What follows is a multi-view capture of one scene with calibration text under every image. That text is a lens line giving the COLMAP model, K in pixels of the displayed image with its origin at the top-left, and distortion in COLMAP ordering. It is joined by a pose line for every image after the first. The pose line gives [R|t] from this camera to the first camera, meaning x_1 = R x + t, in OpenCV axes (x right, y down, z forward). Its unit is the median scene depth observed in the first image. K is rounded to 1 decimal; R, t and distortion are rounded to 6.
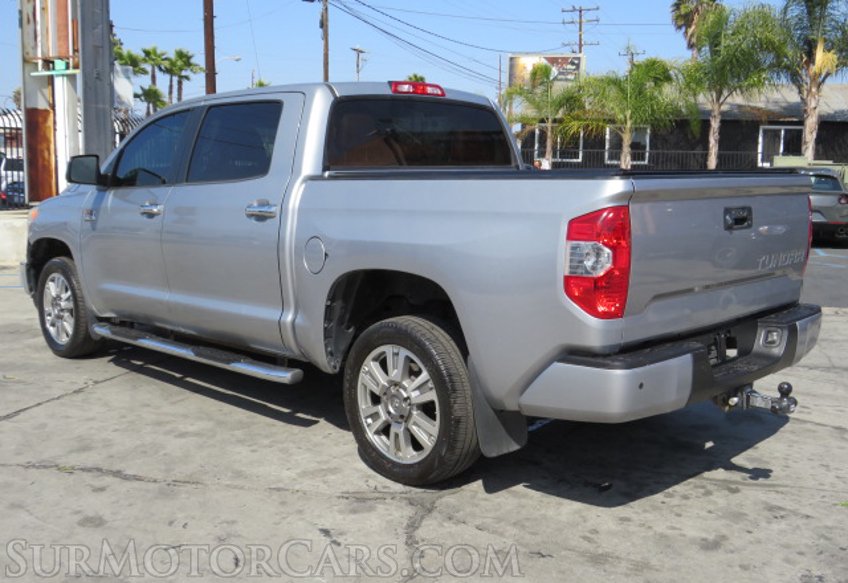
lens RADIAL K [[881.8, 0, 437.9], [0, 881.8, 291.2], [0, 0, 1]] dist [-0.066105, 0.036435]
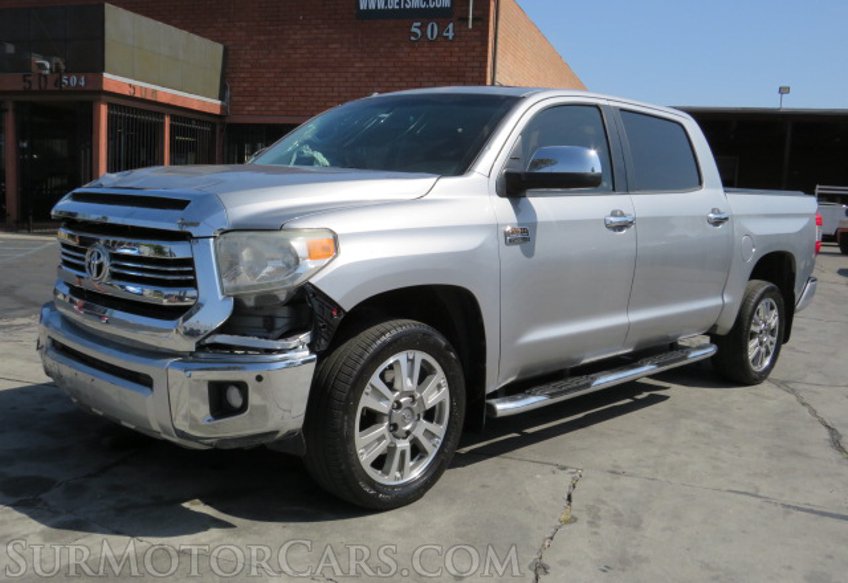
lens RADIAL K [[856.6, 0, 400.7], [0, 856.6, 290.1], [0, 0, 1]] dist [-0.066260, 0.008494]
pose [[0.000349, -0.123268, 0.992373, -1.261650], [0.092762, 0.988099, 0.122705, -0.163118], [-0.995688, 0.092011, 0.011779, 1.318008]]
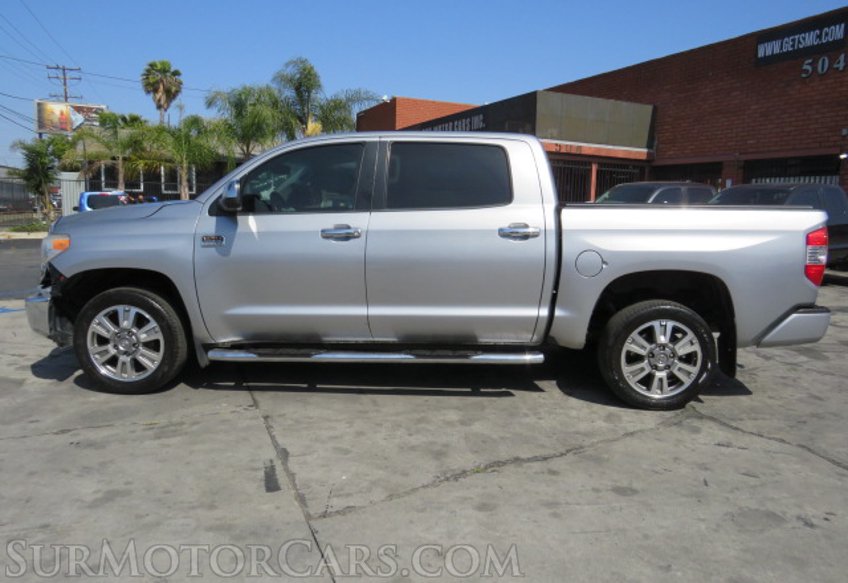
lens RADIAL K [[615.0, 0, 415.1], [0, 615.0, 292.5], [0, 0, 1]] dist [-0.051335, 0.032896]
pose [[0.743438, -0.090250, 0.662688, -0.840590], [0.079986, 0.995740, 0.045875, -0.052818], [-0.664005, 0.018900, 0.747489, 0.404956]]
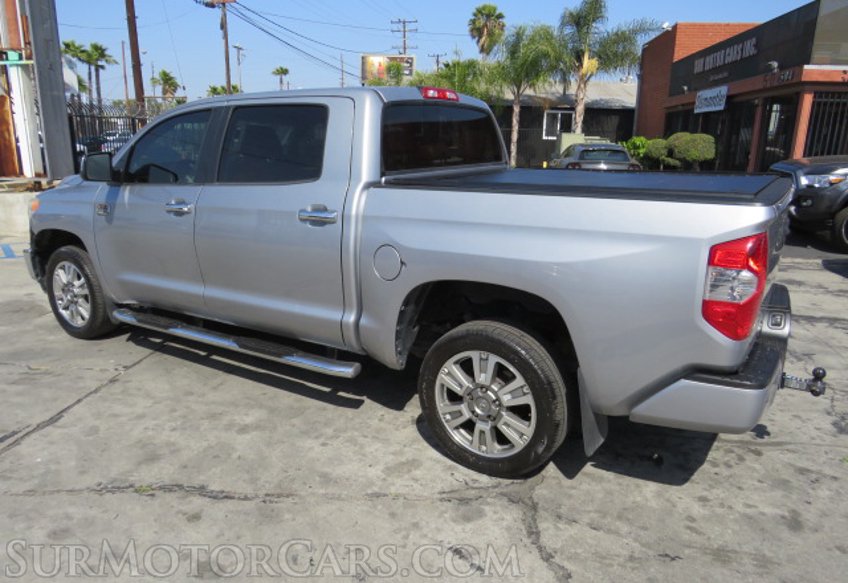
lens RADIAL K [[603.9, 0, 421.8], [0, 603.9, 293.8], [0, 0, 1]] dist [-0.022607, 0.000298]
pose [[0.979722, -0.048605, 0.194376, -0.206228], [0.025820, 0.992668, 0.118083, -0.075341], [-0.198690, -0.110670, 0.973794, 0.258487]]
